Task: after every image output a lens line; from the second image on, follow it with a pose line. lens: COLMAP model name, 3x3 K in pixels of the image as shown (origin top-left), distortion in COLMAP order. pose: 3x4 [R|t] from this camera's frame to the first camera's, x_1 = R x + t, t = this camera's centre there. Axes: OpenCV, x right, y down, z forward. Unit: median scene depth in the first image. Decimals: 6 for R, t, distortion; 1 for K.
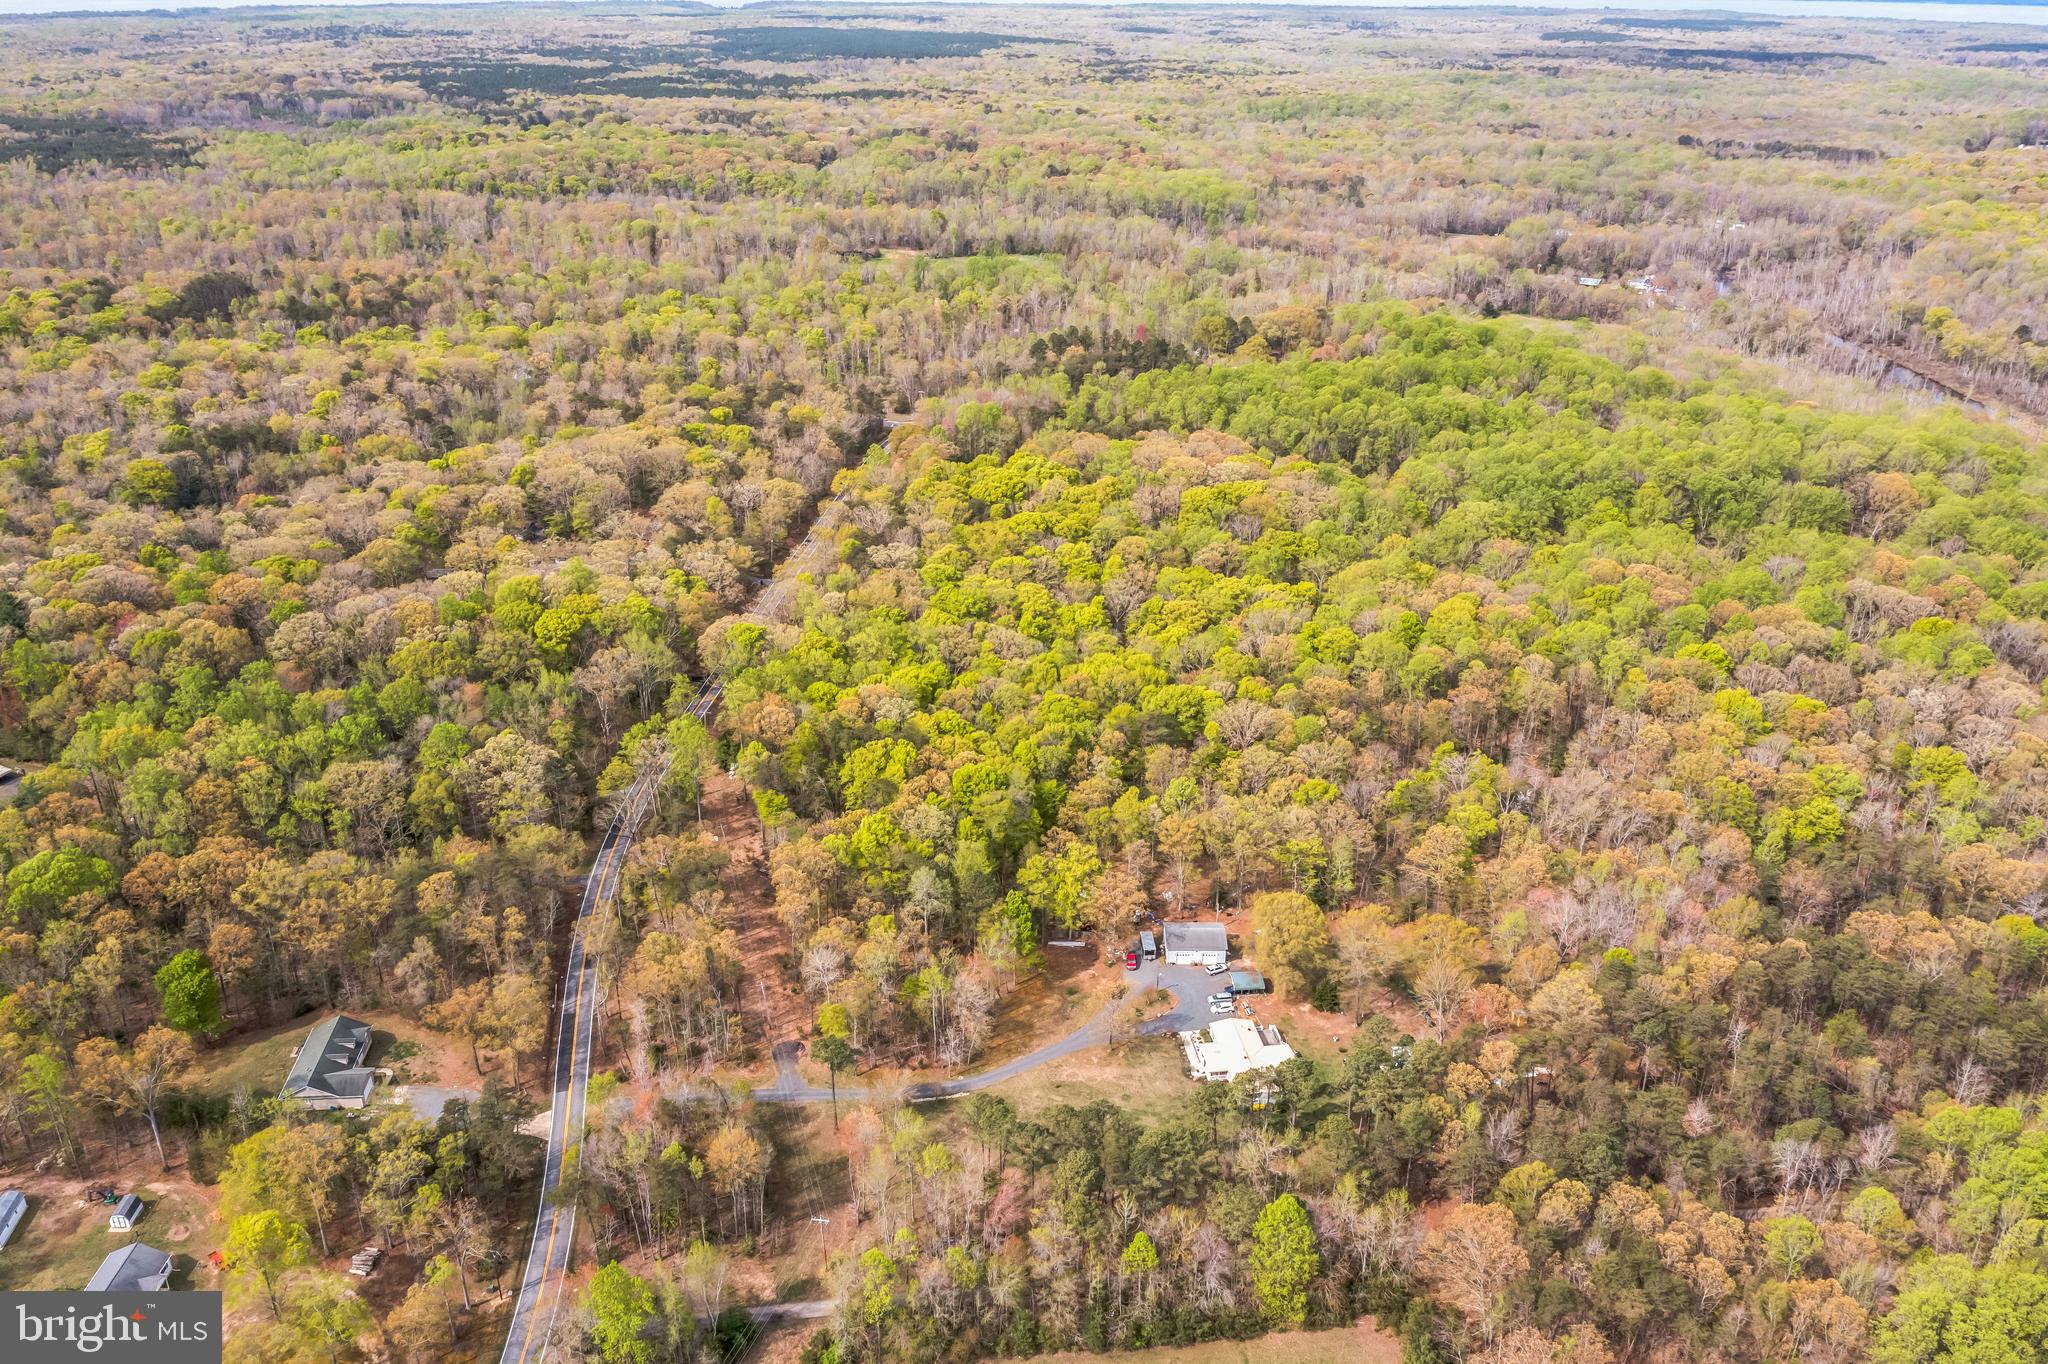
lens RADIAL K [[1583.2, 0, 1010.4], [0, 1583.2, 676.6], [0, 0, 1]] dist [-0.049000, 0.007802]
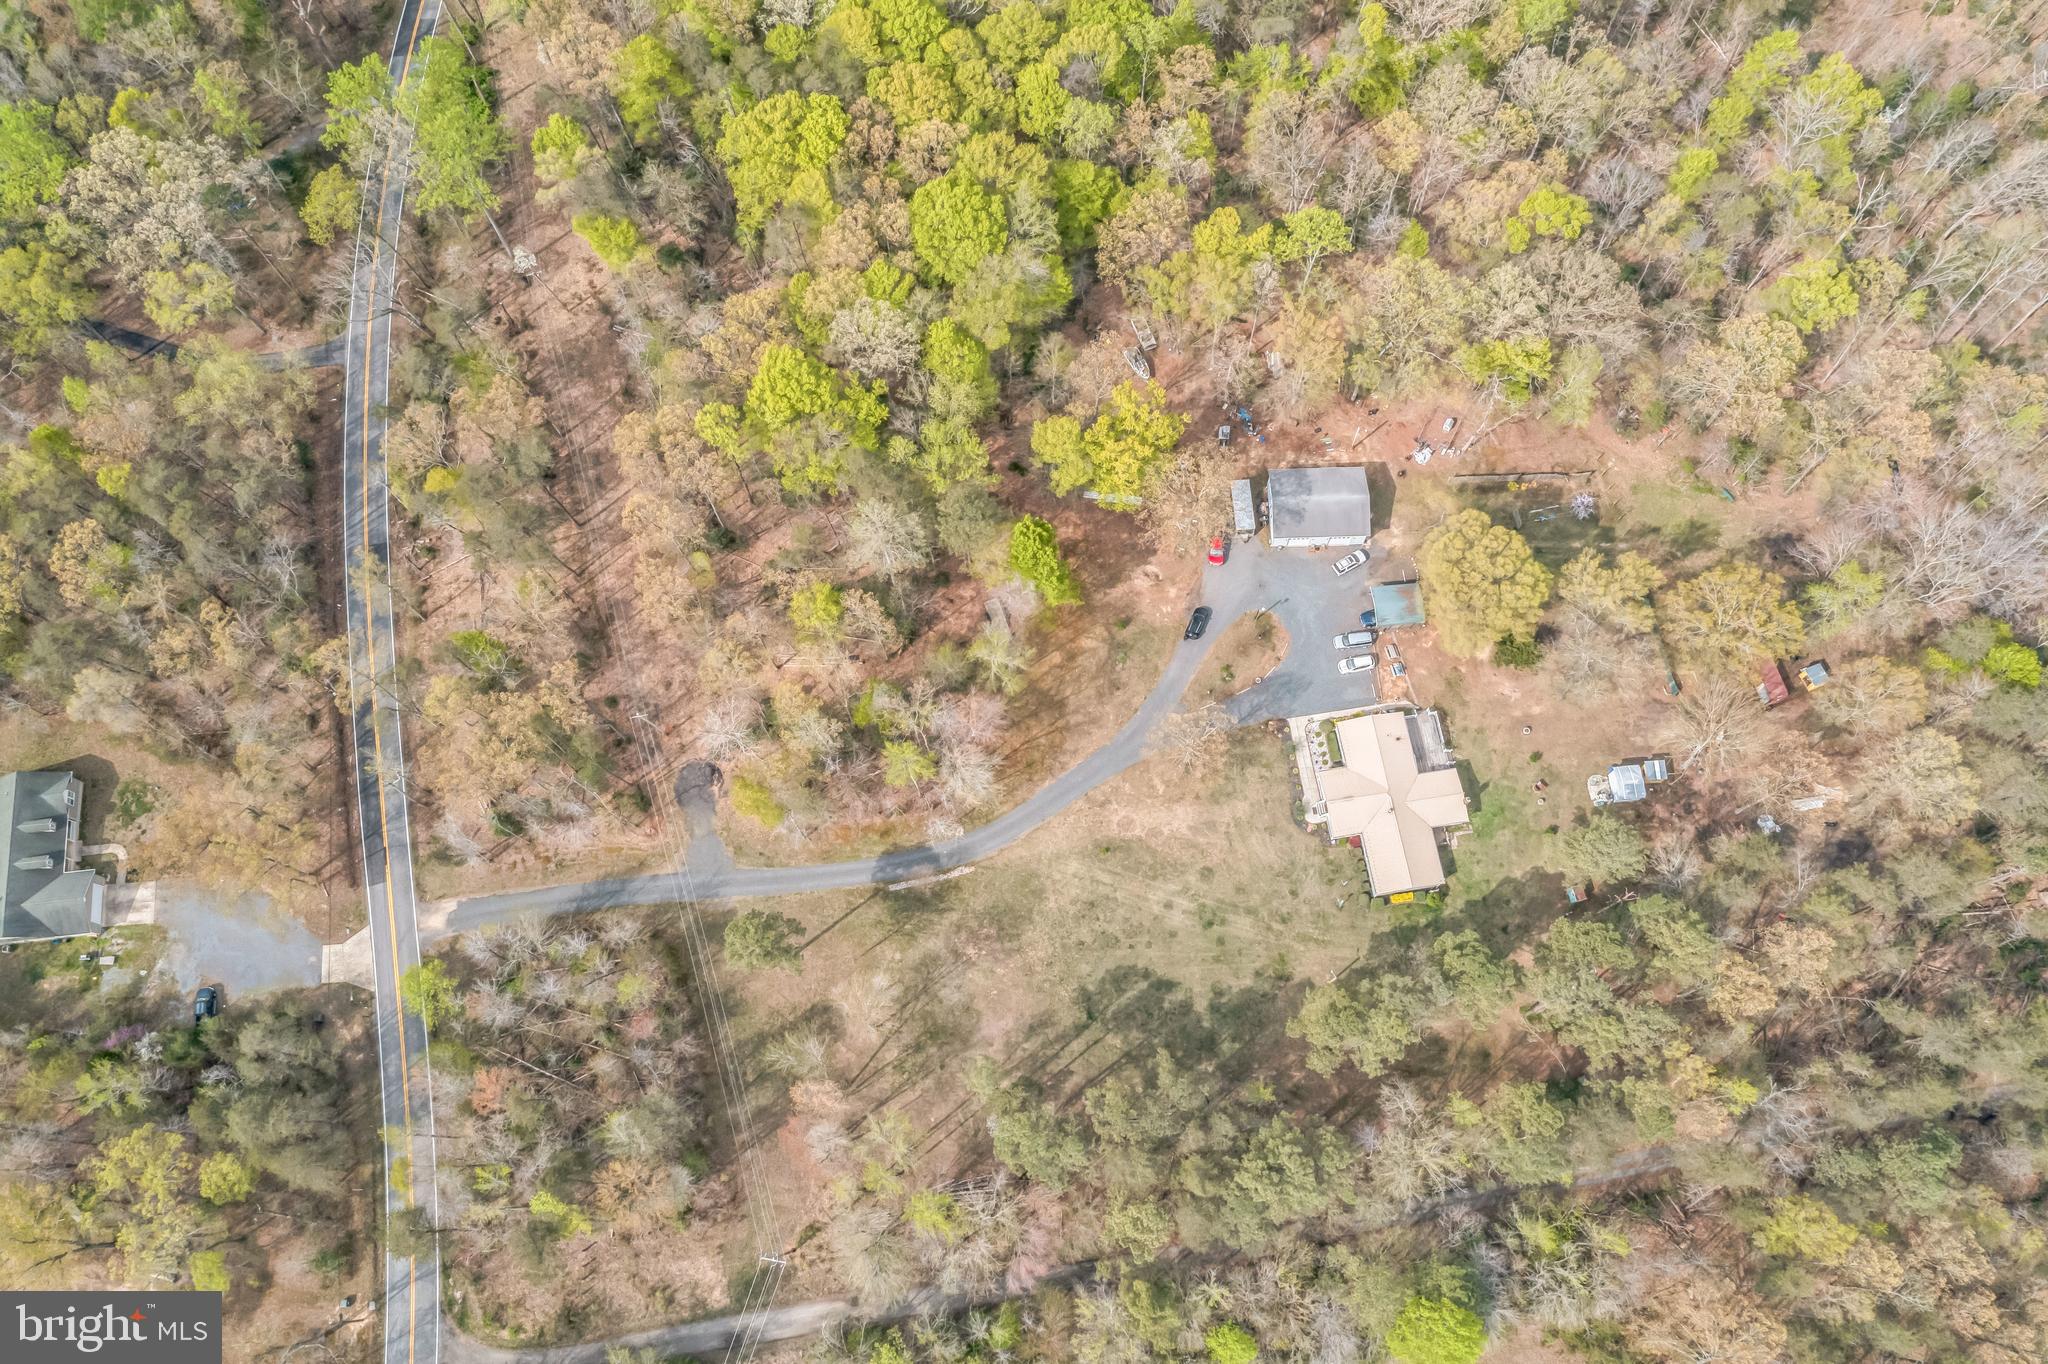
lens RADIAL K [[1583.2, 0, 1010.4], [0, 1583.2, 676.6], [0, 0, 1]] dist [-0.049000, 0.007802]
pose [[0.999376, -0.031230, -0.016472, 0.003143], [0.033378, 0.683490, 0.729196, -0.277462], [-0.011514, -0.729292, 0.684106, 0.582292]]
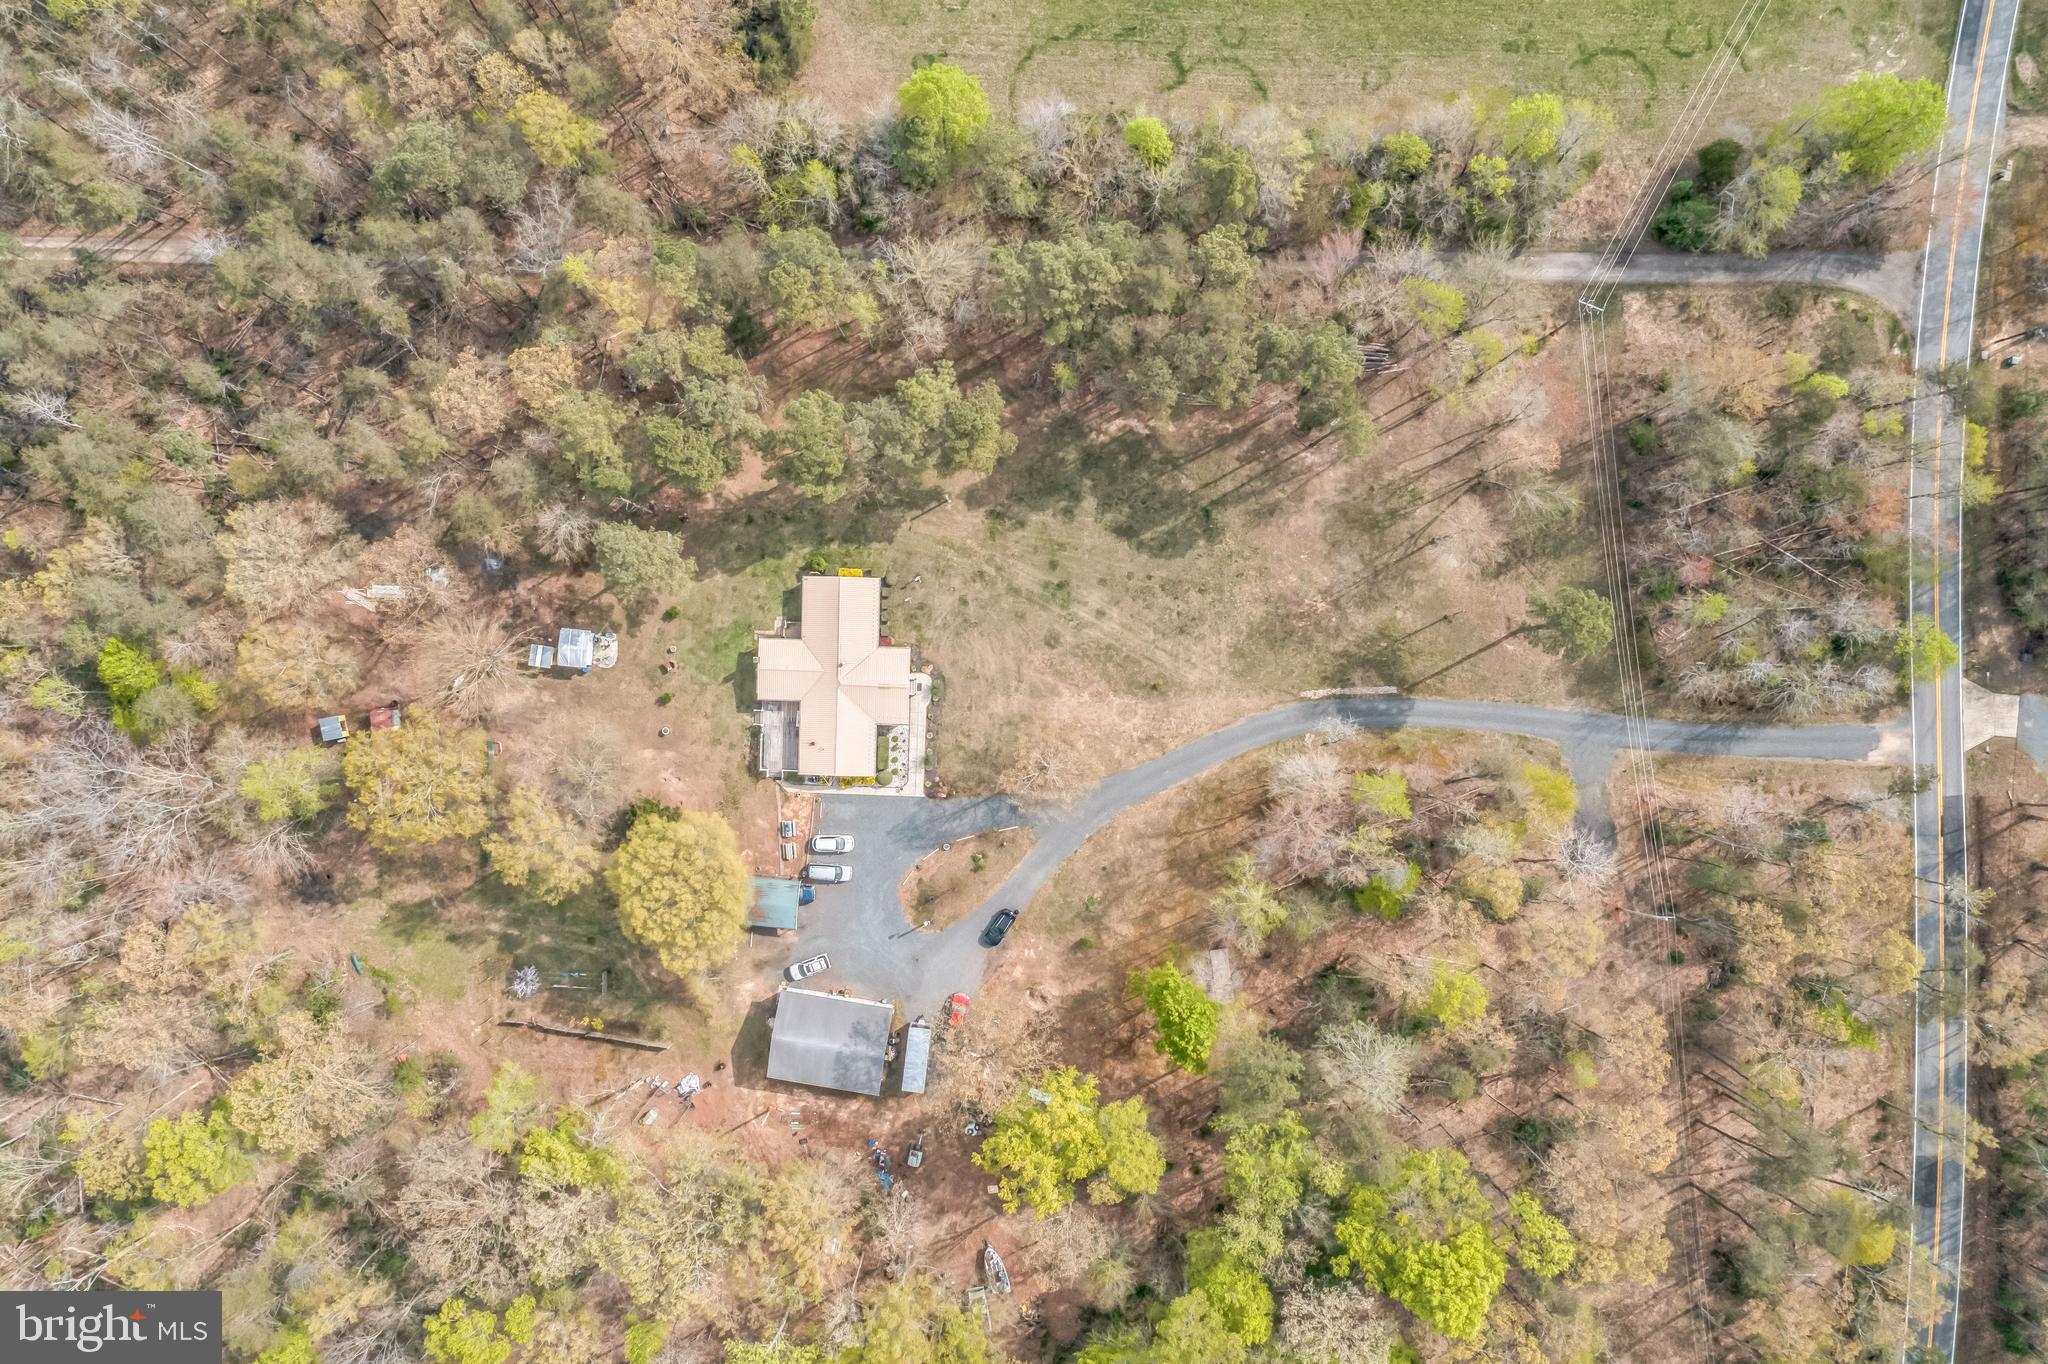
lens RADIAL K [[1583.2, 0, 1010.4], [0, 1583.2, 676.6], [0, 0, 1]] dist [-0.049000, 0.007802]
pose [[-0.987790, -0.154951, 0.016126, 0.075041], [0.079347, -0.411328, 0.908027, -0.291977], [-0.134067, 0.898220, 0.418601, 0.733695]]
